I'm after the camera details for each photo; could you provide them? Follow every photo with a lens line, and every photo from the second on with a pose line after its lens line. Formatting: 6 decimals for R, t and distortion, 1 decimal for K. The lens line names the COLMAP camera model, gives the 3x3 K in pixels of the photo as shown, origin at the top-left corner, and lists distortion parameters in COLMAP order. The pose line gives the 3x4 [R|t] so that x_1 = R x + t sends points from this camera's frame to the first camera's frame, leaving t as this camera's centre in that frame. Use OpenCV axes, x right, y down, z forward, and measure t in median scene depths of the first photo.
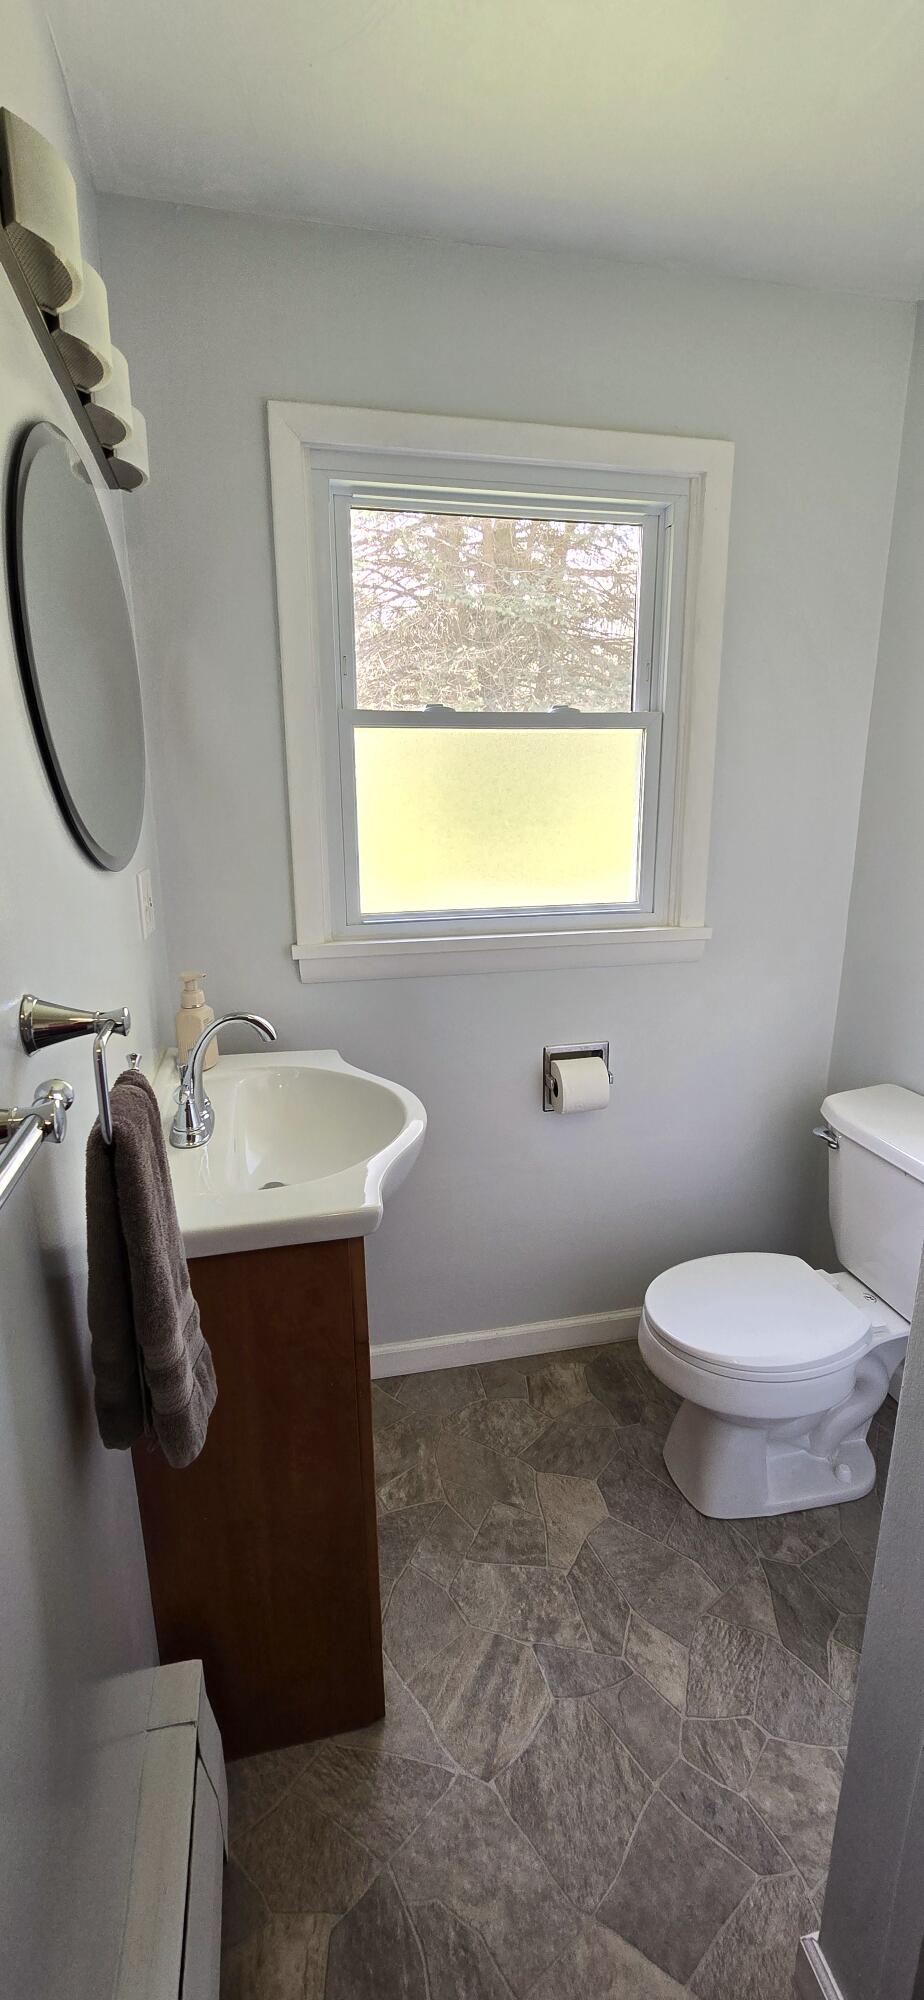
lens RADIAL K [[840.9, 0, 462.0], [0, 840.9, 1000.0], [0, 0, 1]] dist [-0.004780, -0.000067]
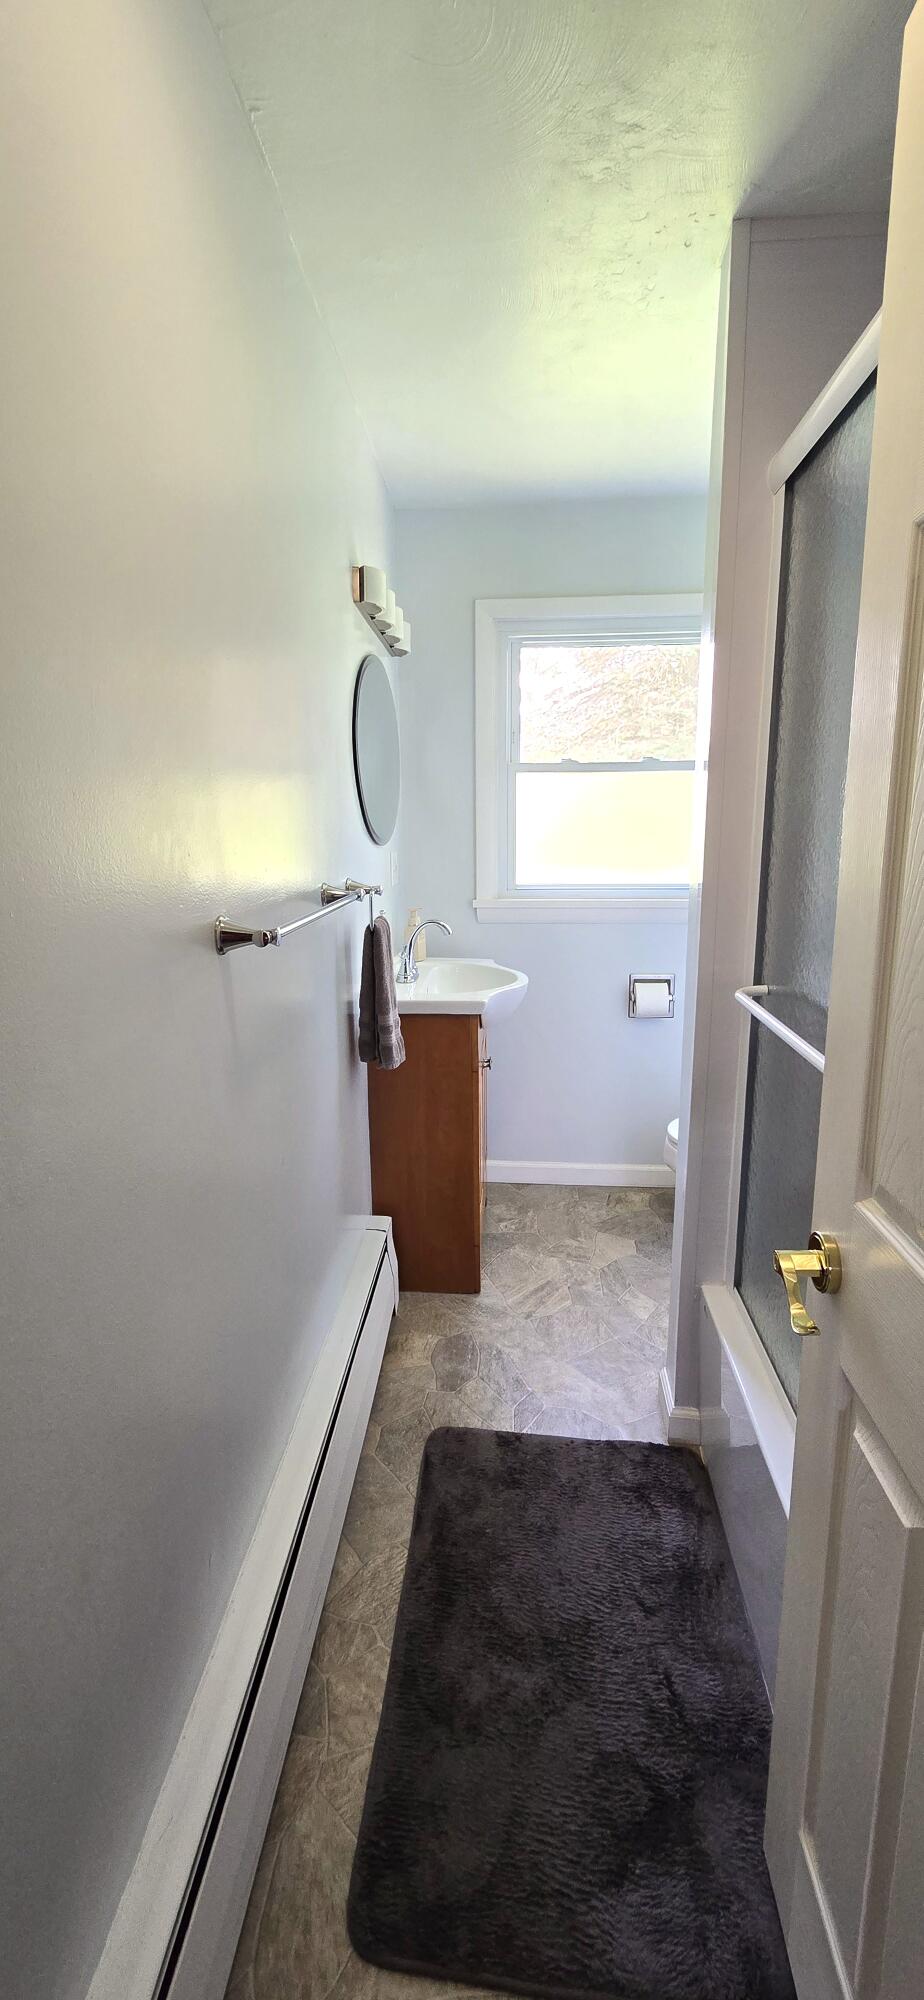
lens RADIAL K [[840.9, 0, 462.0], [0, 840.9, 1000.0], [0, 0, 1]] dist [-0.004780, -0.000067]
pose [[0.958618, 0.060765, -0.278135, 0.279170], [-0.070181, 0.997245, -0.024014, 0.192354], [0.275910, 0.042540, 0.960242, -0.677154]]
